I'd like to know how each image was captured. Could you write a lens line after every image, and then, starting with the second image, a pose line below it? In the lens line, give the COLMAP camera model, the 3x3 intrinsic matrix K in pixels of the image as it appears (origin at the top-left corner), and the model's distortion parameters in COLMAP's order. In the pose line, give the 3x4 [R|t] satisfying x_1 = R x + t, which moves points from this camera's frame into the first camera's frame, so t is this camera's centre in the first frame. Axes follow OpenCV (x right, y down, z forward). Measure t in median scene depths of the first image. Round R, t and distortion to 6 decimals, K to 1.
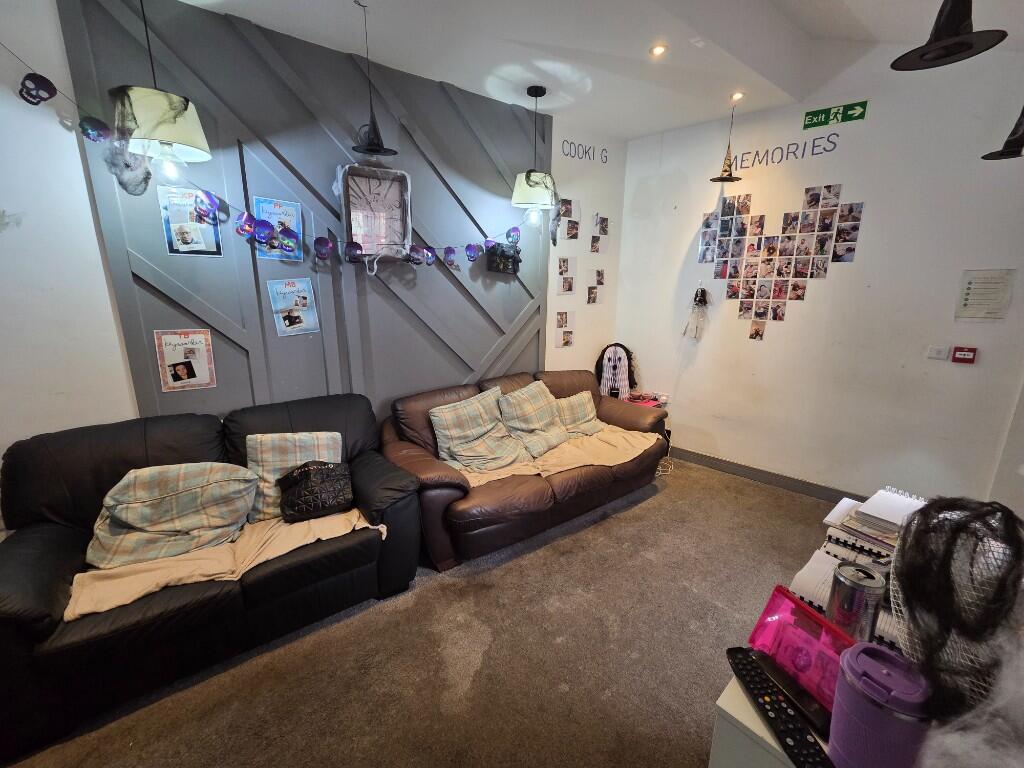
lens RADIAL K [[419.1, 0, 517.9], [0, 419.1, 376.7], [0, 0, 1]] dist [0.006497, -0.001866]
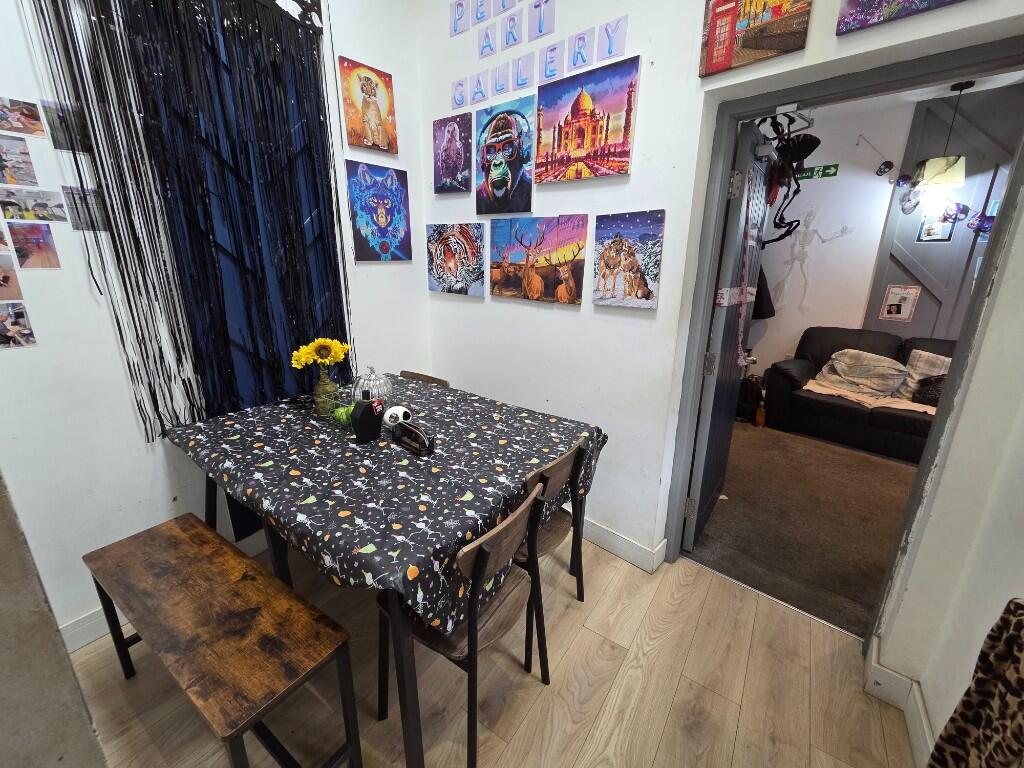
lens RADIAL K [[419.1, 0, 514.6], [0, 419.1, 380.9], [0, 0, 1]] dist [0.006497, -0.001866]
pose [[0.098814, 0.267909, -0.958364, 0.694823], [-0.230509, 0.943044, 0.239859, 0.180927], [0.968040, 0.197210, 0.154941, -0.644625]]
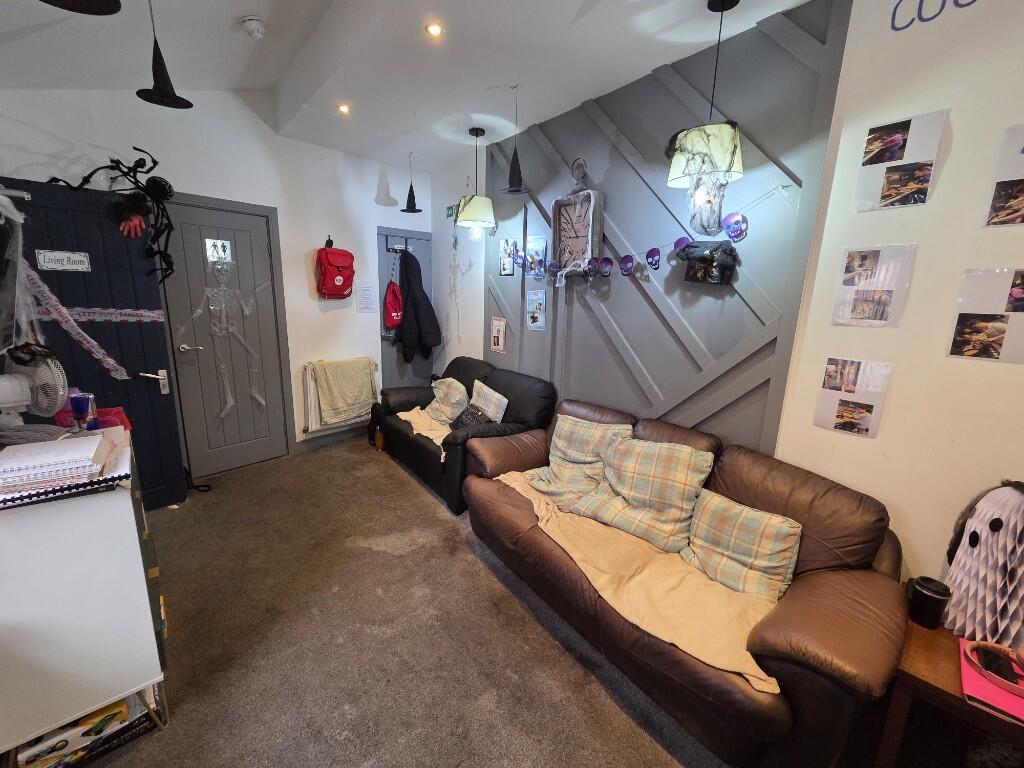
lens RADIAL K [[419.1, 0, 519.4], [0, 419.1, 379.7], [0, 0, 1]] dist [0.006497, -0.001866]
pose [[0.009591, 0.191225, -0.981499, 0.840702], [-0.259957, 0.948273, 0.182211, -0.175272], [0.965573, 0.253400, 0.058805, 0.865804]]
